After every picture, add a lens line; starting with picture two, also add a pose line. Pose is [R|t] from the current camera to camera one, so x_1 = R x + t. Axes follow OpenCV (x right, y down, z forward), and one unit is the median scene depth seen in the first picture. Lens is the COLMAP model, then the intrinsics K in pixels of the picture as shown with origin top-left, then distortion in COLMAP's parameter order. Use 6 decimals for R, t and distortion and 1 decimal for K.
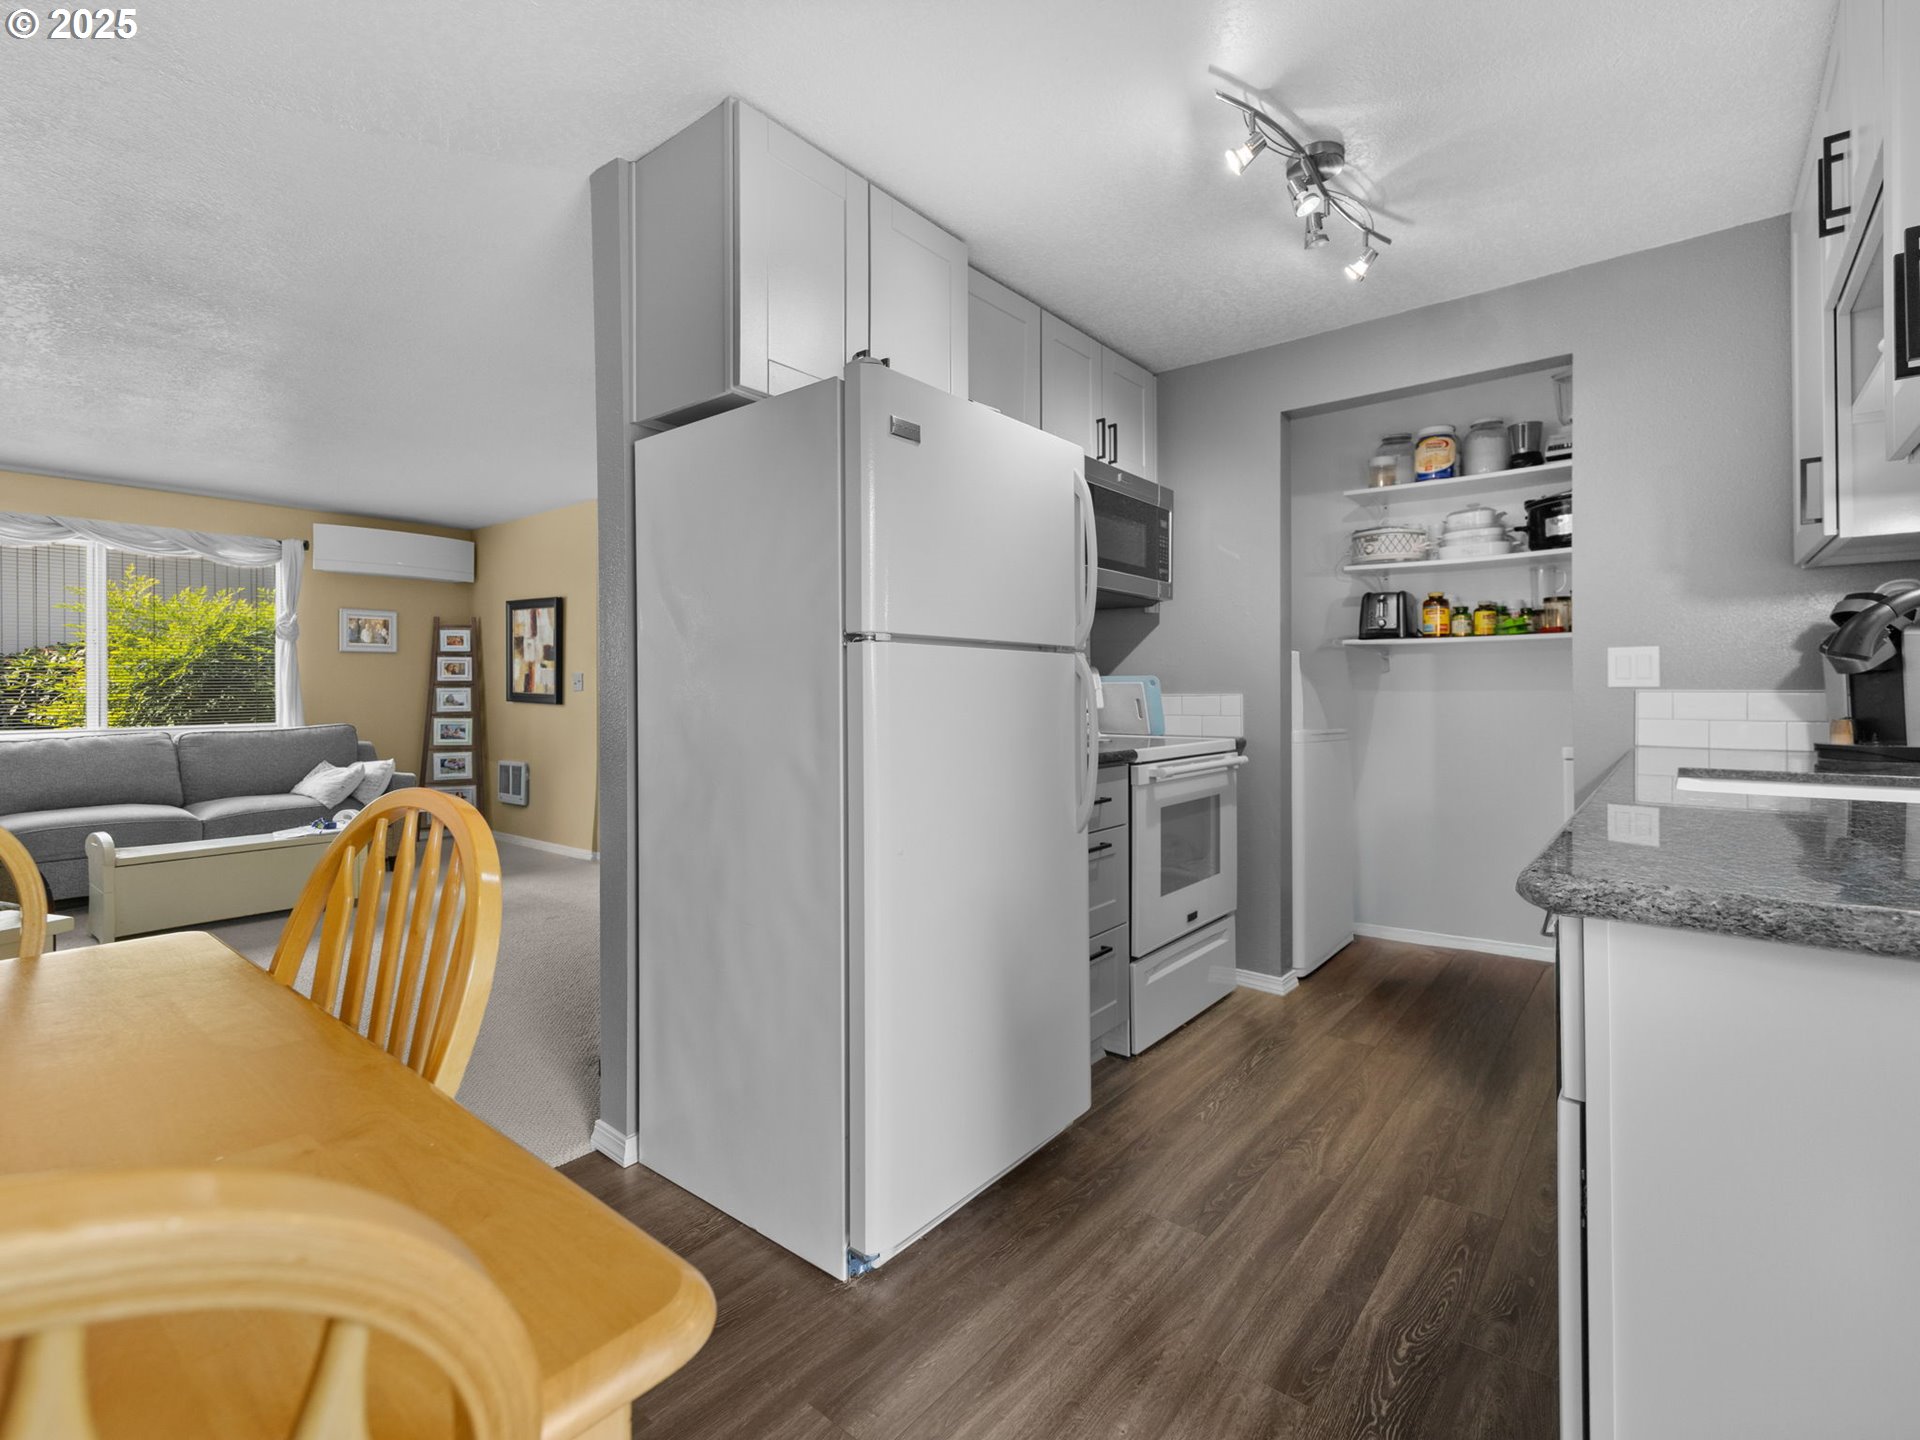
lens RADIAL K [[910.1, 0, 968.6], [0, 910.1, 697.5], [0, 0, 1]] dist [0.010817, 0.000385]
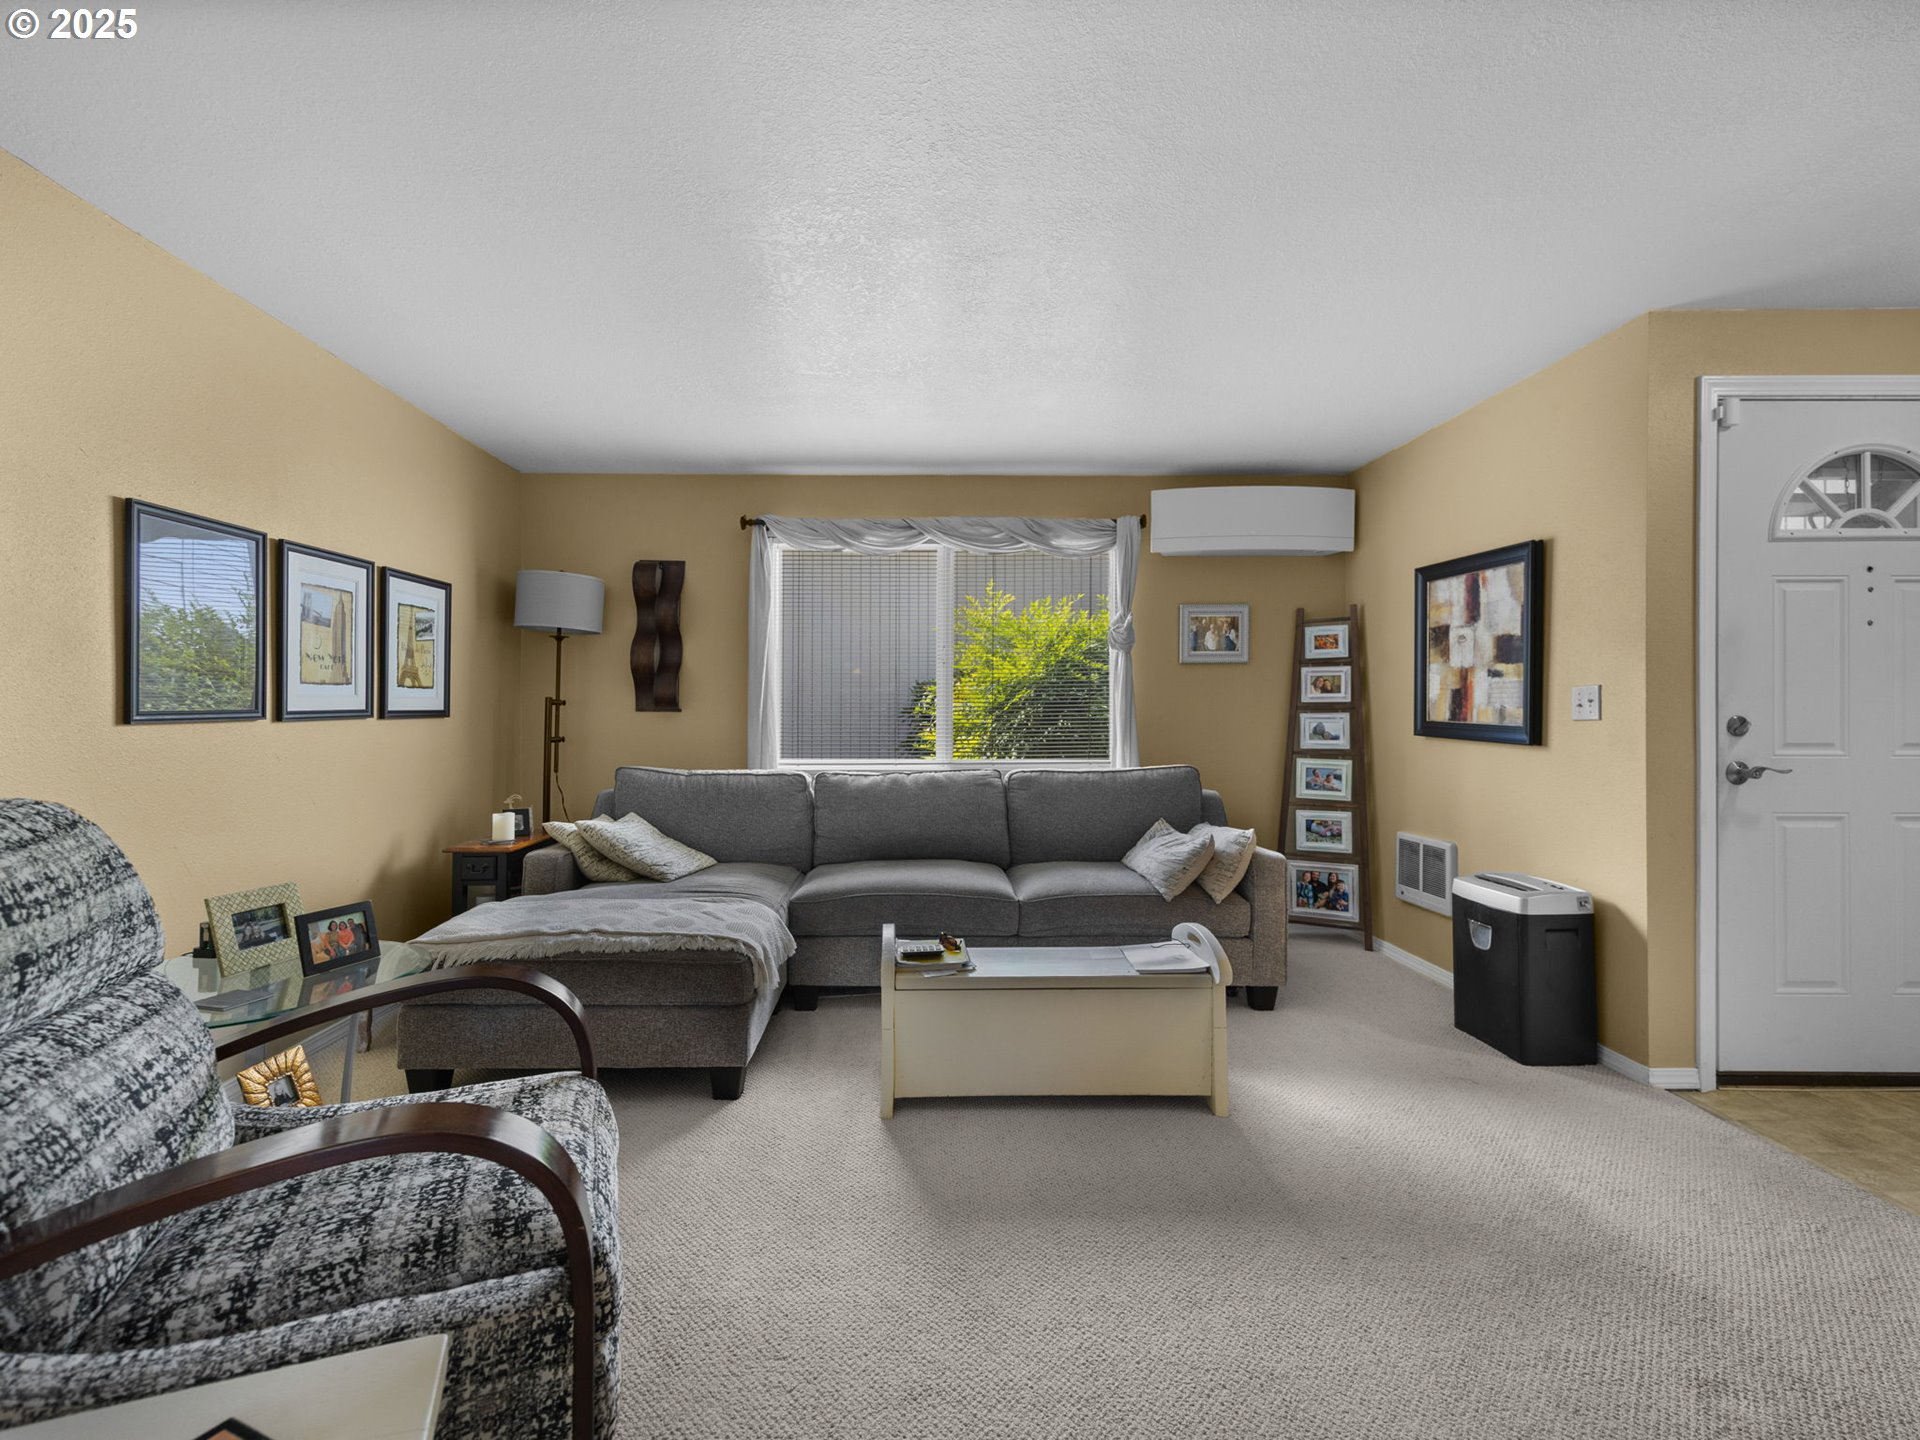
lens RADIAL K [[910.1, 0, 952.7], [0, 910.1, 711.5], [0, 0, 1]] dist [0.010817, 0.000385]
pose [[0.668127, 0.000462, -0.744047, -0.268333], [-0.006294, 0.999968, -0.005030, -0.007067], [0.744021, 0.008043, 0.668108, 0.380953]]
